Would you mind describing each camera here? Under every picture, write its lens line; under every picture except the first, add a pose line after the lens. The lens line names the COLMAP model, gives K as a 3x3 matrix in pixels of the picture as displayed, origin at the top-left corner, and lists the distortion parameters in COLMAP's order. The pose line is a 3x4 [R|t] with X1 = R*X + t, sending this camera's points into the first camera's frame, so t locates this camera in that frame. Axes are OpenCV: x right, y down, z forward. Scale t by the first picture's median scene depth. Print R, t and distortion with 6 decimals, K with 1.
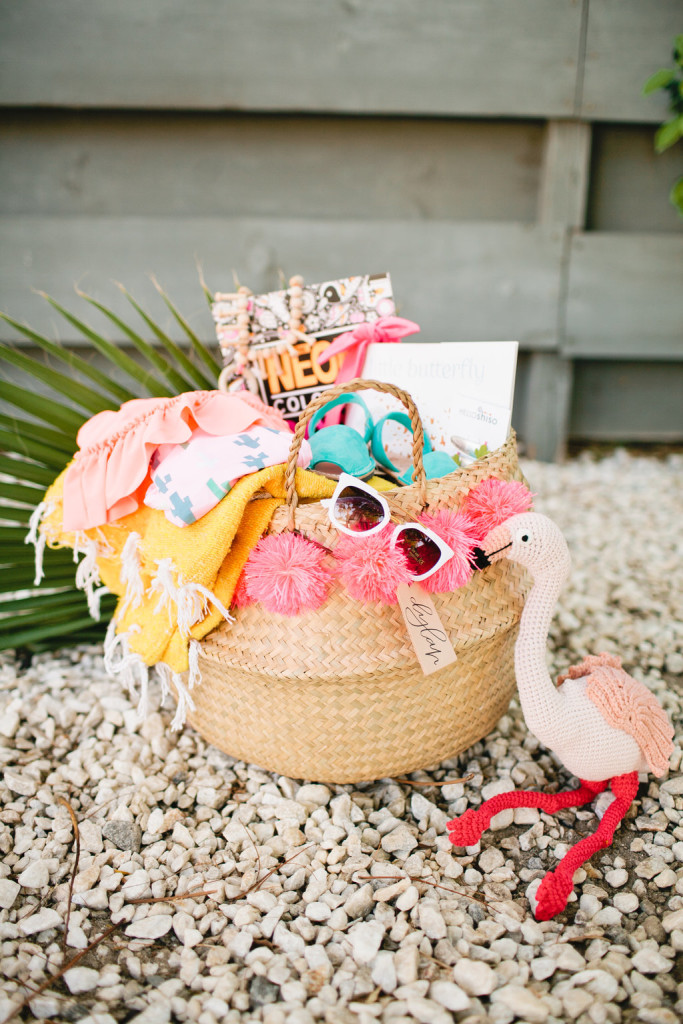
lens RADIAL K [[1035.5, 0, 341.5], [0, 1035.5, 512.0], [0, 0, 1]] dist [-0.084824, 0.129944]
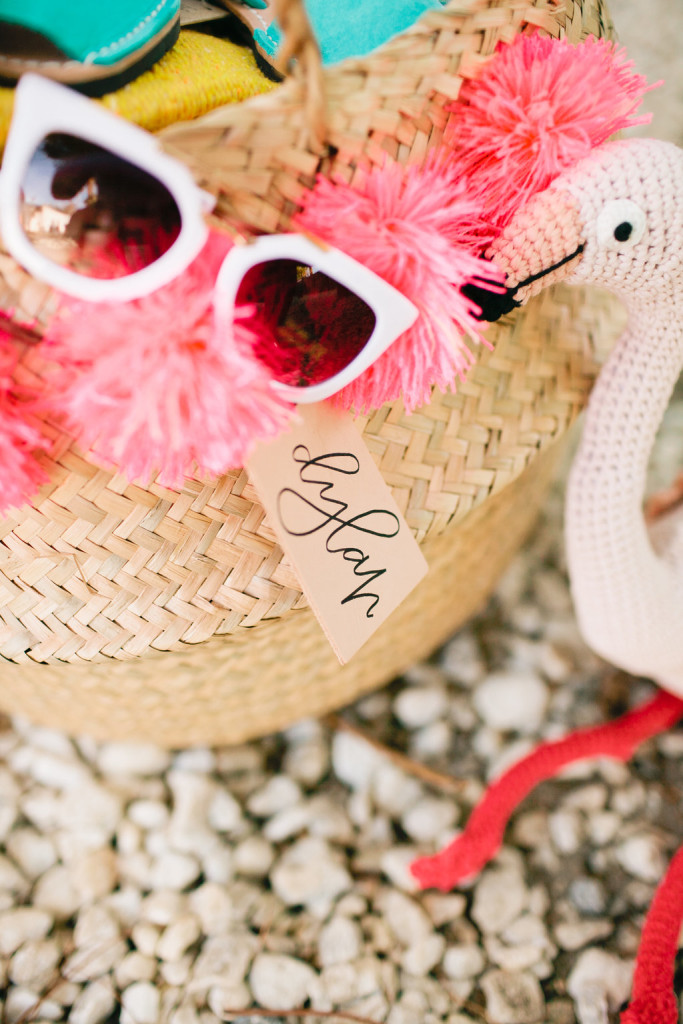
lens RADIAL K [[1030.3, 0, 341.5], [0, 1030.3, 512.0], [0, 0, 1]] dist [-0.105354, 0.162917]
pose [[0.998091, -0.060501, 0.012421, 0.073019], [0.046134, 0.863999, 0.501375, -0.066682], [-0.041066, -0.499845, 0.865141, 0.651899]]
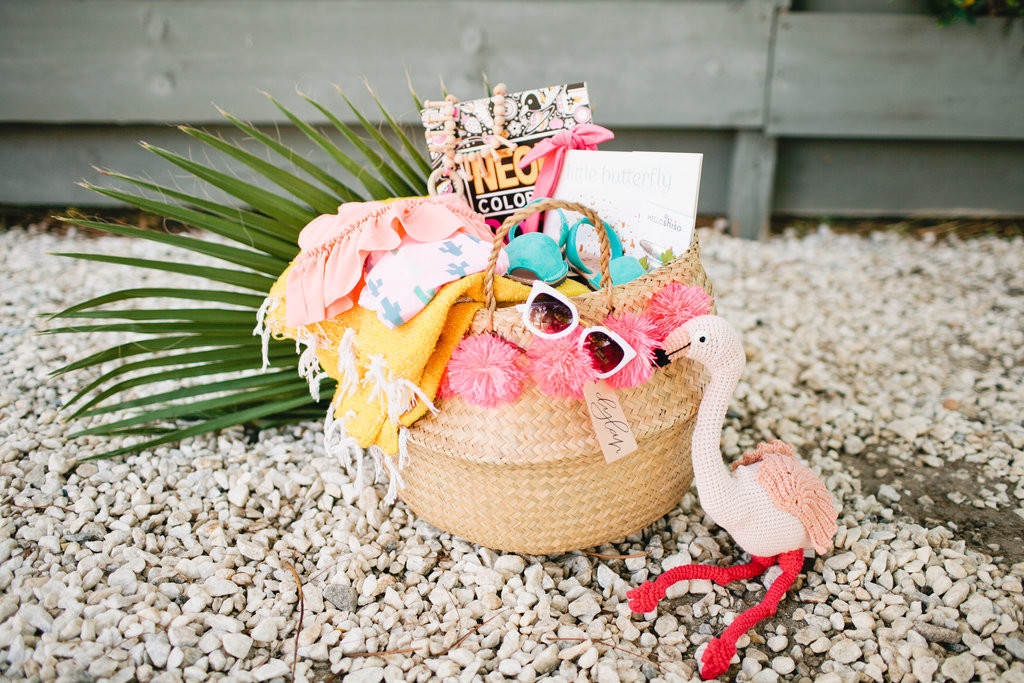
lens RADIAL K [[1035.5, 0, 512.0], [0, 1035.5, 341.5], [0, 0, 1]] dist [-0.084824, 0.129944]
pose [[0.998902, 0.009132, -0.045941, 0.025254], [-0.005729, 0.997267, 0.073660, -0.051047], [0.046488, -0.073316, 0.996225, -0.103672]]
